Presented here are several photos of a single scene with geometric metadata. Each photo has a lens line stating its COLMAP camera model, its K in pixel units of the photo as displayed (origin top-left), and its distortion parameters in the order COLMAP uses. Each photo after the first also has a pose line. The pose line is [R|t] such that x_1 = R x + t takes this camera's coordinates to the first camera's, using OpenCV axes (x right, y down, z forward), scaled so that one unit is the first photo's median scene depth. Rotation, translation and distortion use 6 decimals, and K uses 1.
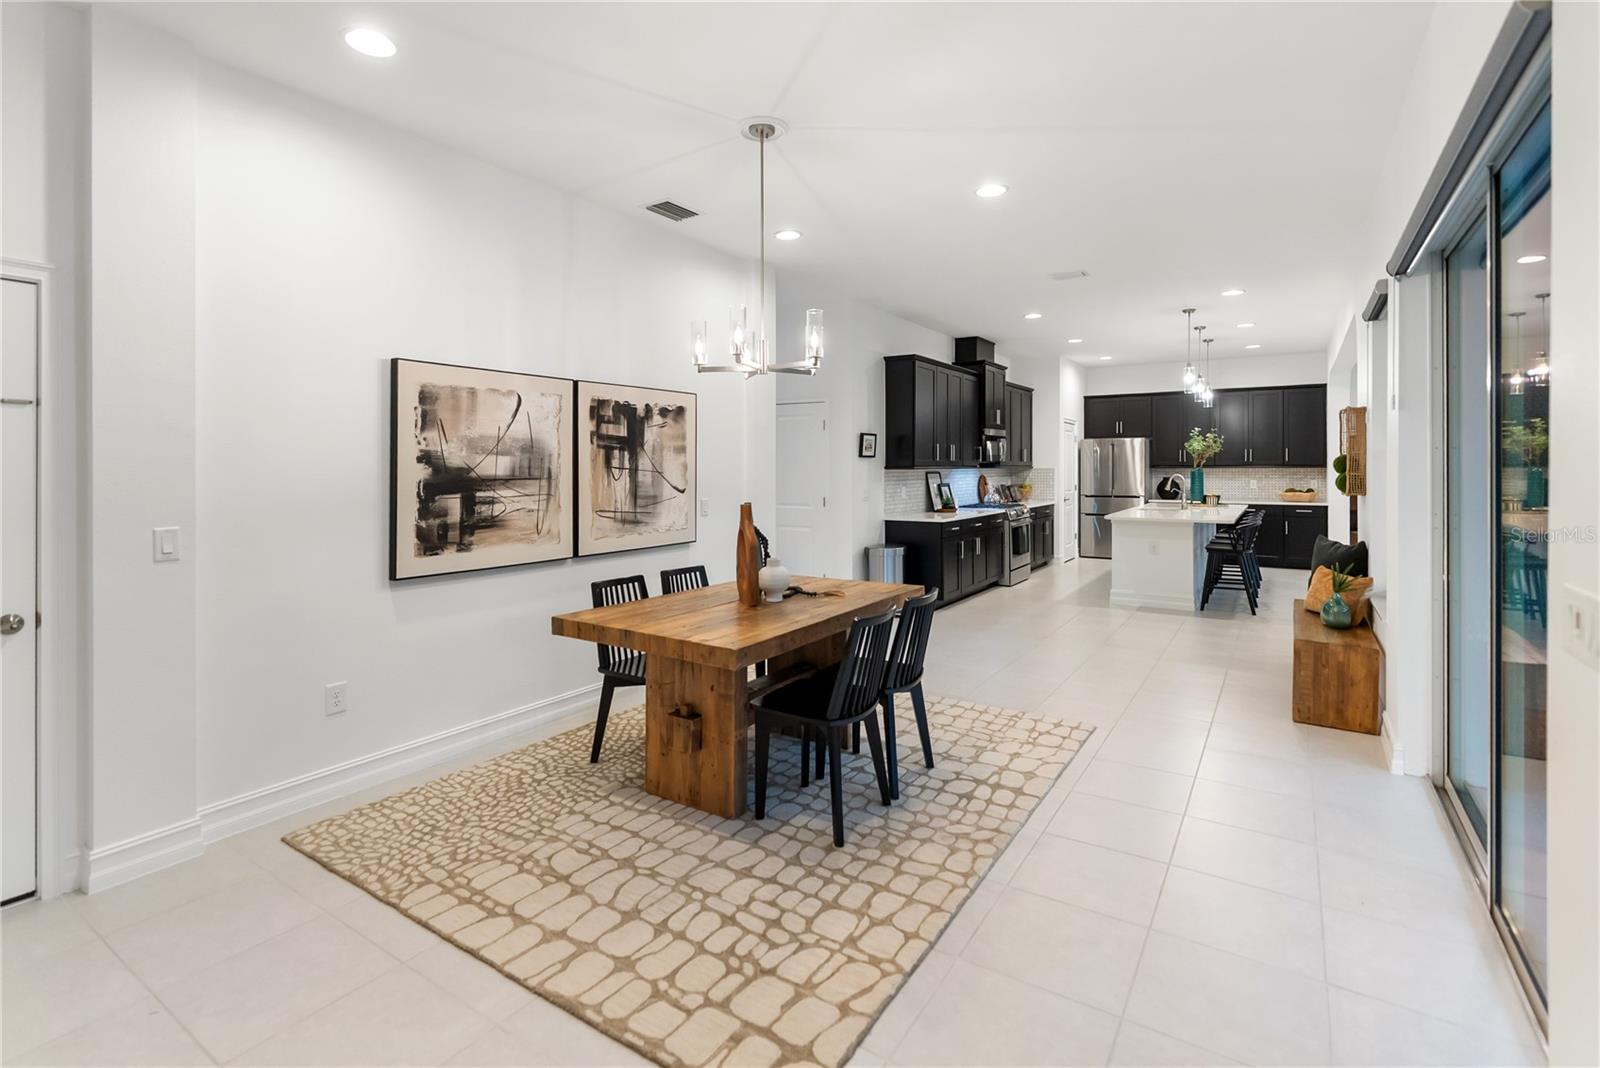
lens RADIAL K [[746.4, 0, 800.3], [0, 746.4, 469.4], [0, 0, 1]] dist [-0.000615, 0.000073]
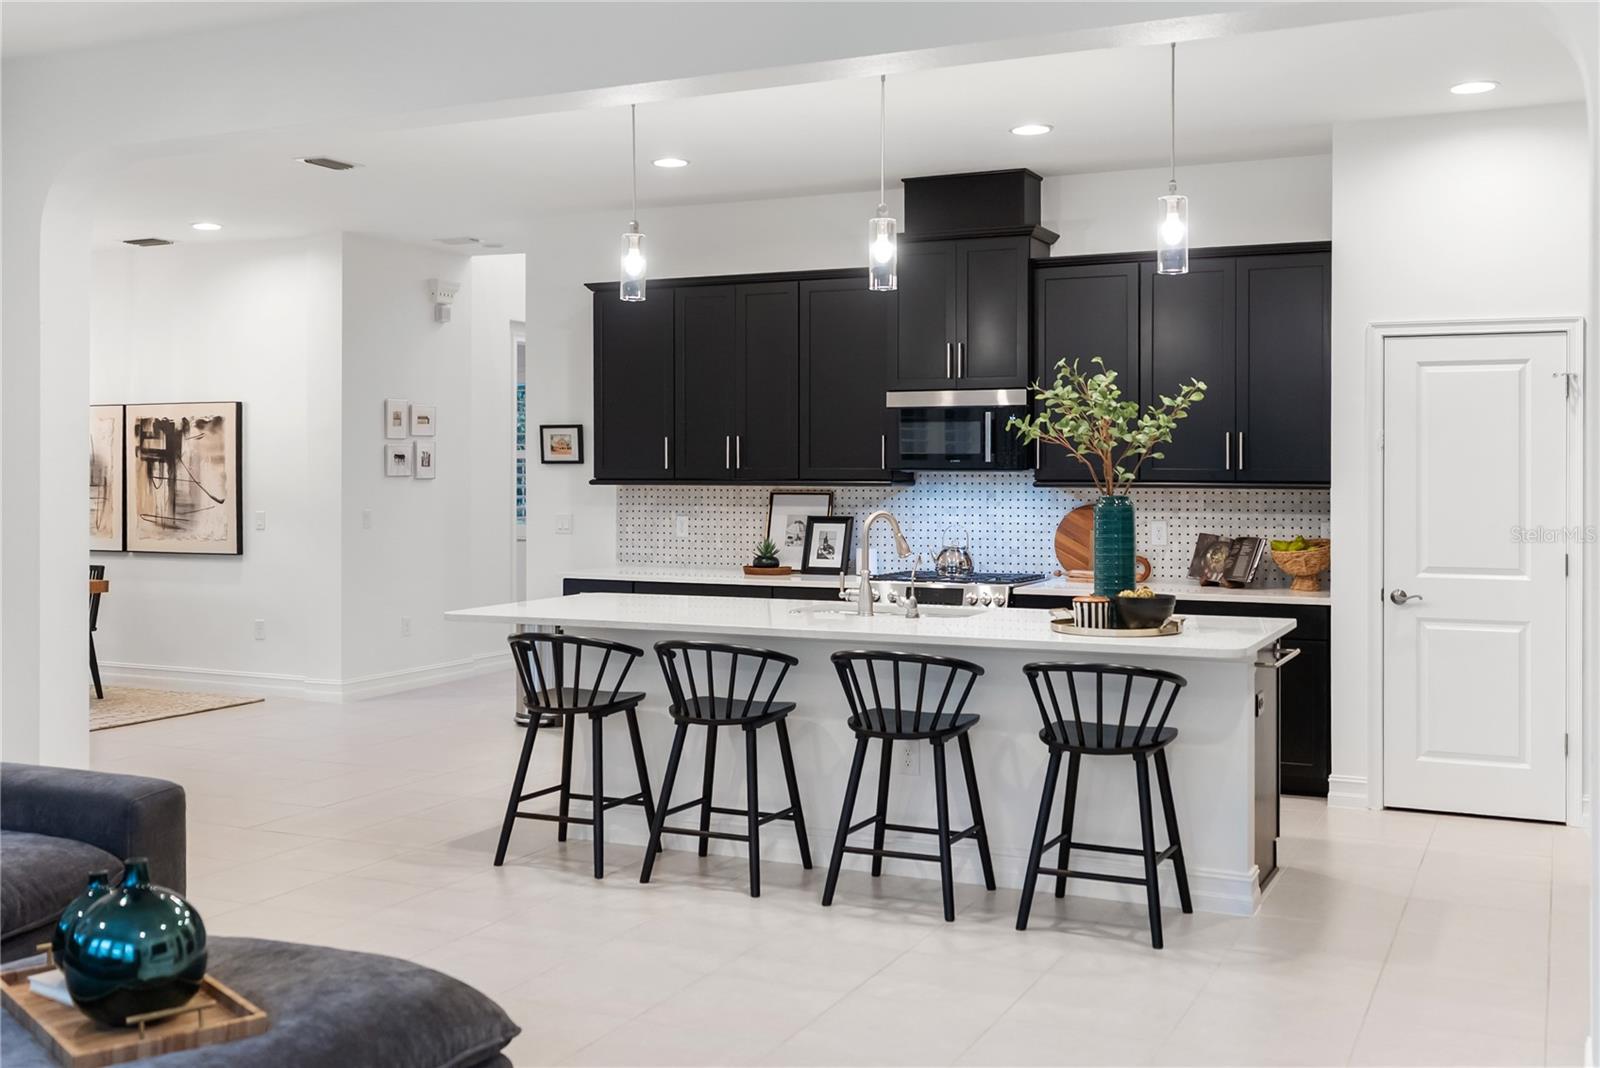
lens RADIAL K [[1557.4, 0, 800.0], [0, 1557.4, 534.0], [0, 0, 1]] dist [-0.007728, 0.000179]
pose [[0.150234, 0.038687, -0.987893, 1.141483], [-0.007930, 0.999249, 0.037926, -0.007086], [0.988619, 0.002136, 0.150428, 0.824578]]
